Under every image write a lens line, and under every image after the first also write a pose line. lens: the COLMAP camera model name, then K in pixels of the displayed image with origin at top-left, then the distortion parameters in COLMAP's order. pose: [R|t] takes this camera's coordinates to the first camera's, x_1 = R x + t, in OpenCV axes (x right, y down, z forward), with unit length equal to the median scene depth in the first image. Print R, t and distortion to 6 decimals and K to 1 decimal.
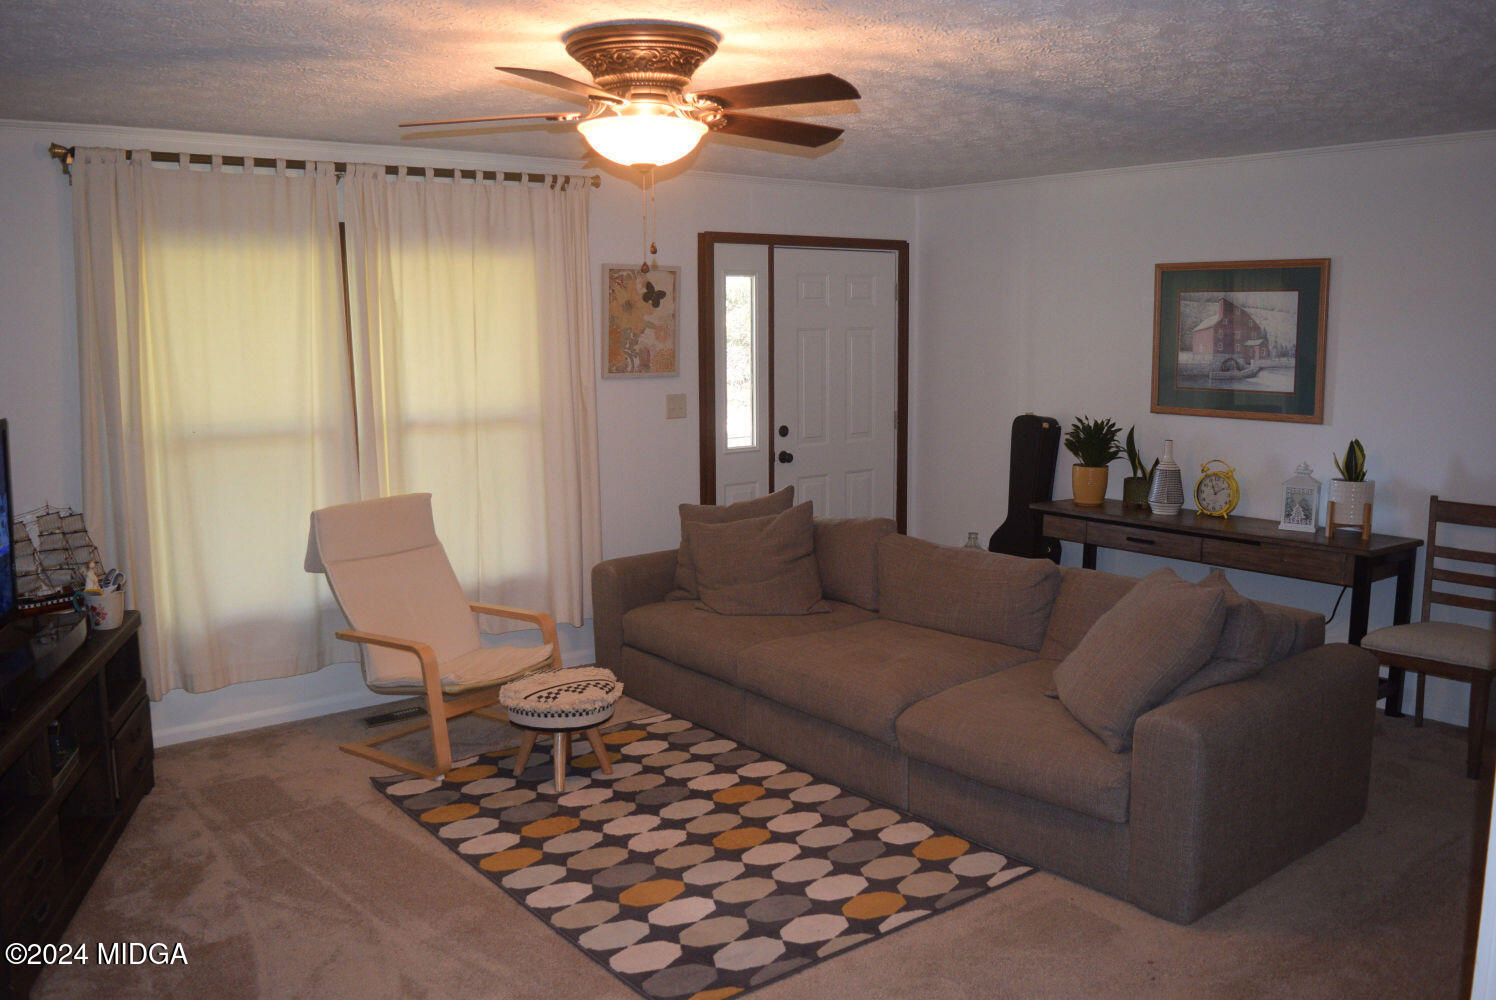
lens RADIAL K [[1169.4, 0, 748.0], [0, 1169.4, 500.0], [0, 0, 1]] dist [-0.097299, -0.000595]
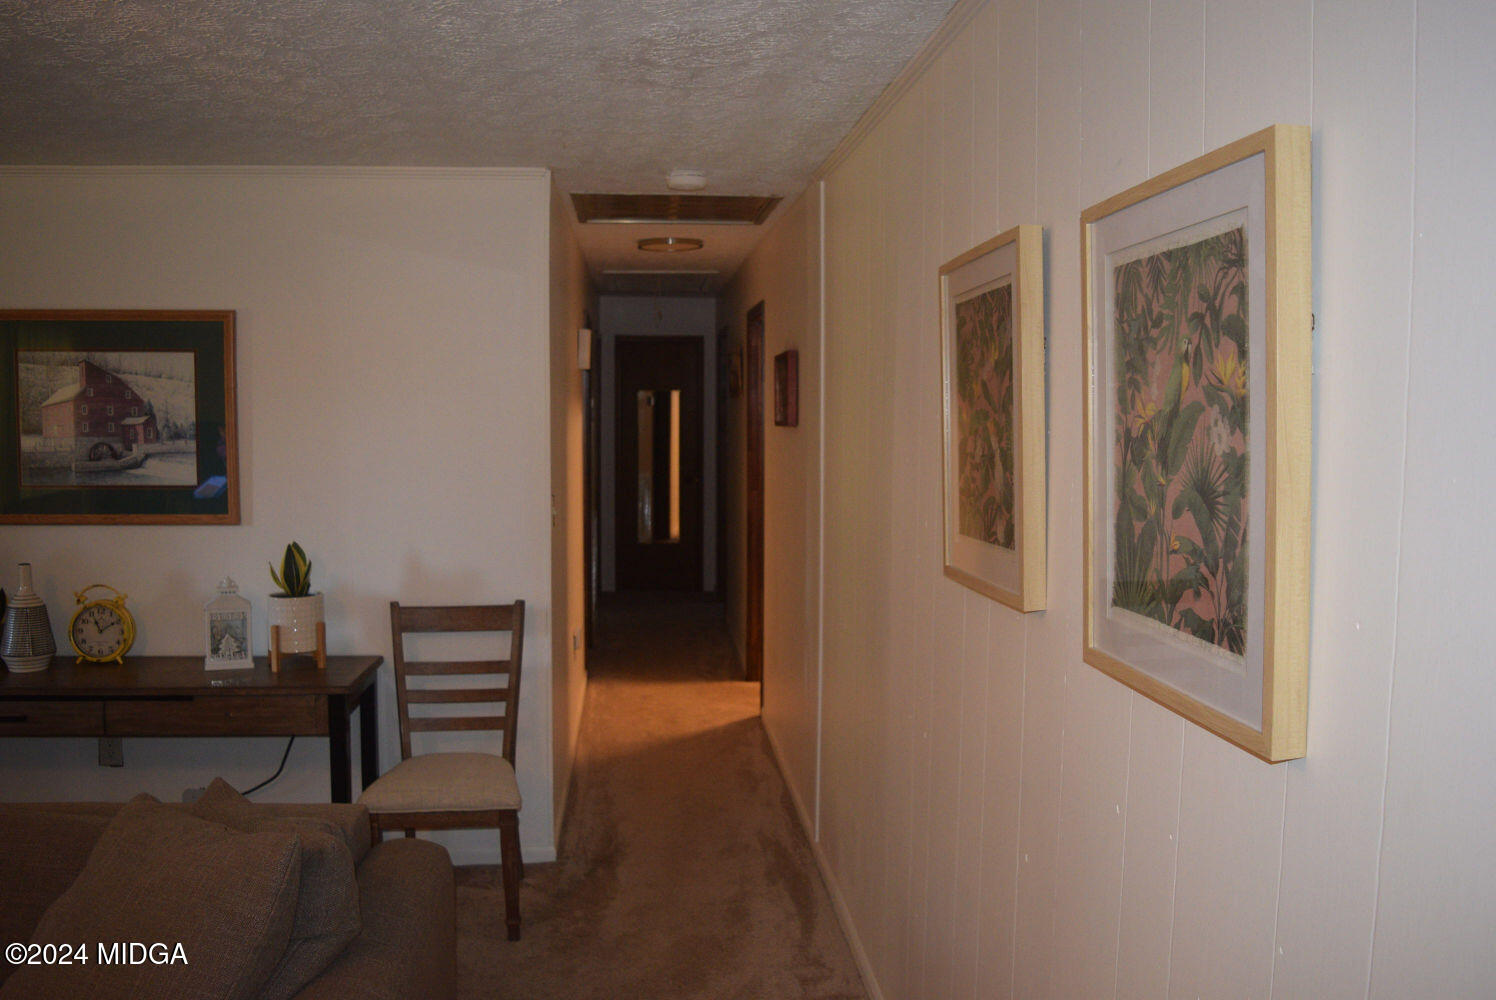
lens RADIAL K [[1169.4, 0, 748.0], [0, 1169.4, 500.0], [0, 0, 1]] dist [-0.097299, -0.000595]
pose [[0.524556, -0.056497, 0.849499, 0.025648], [0.111219, 0.993793, -0.002583, -0.042014], [-0.844080, 0.095835, 0.527583, 0.293250]]
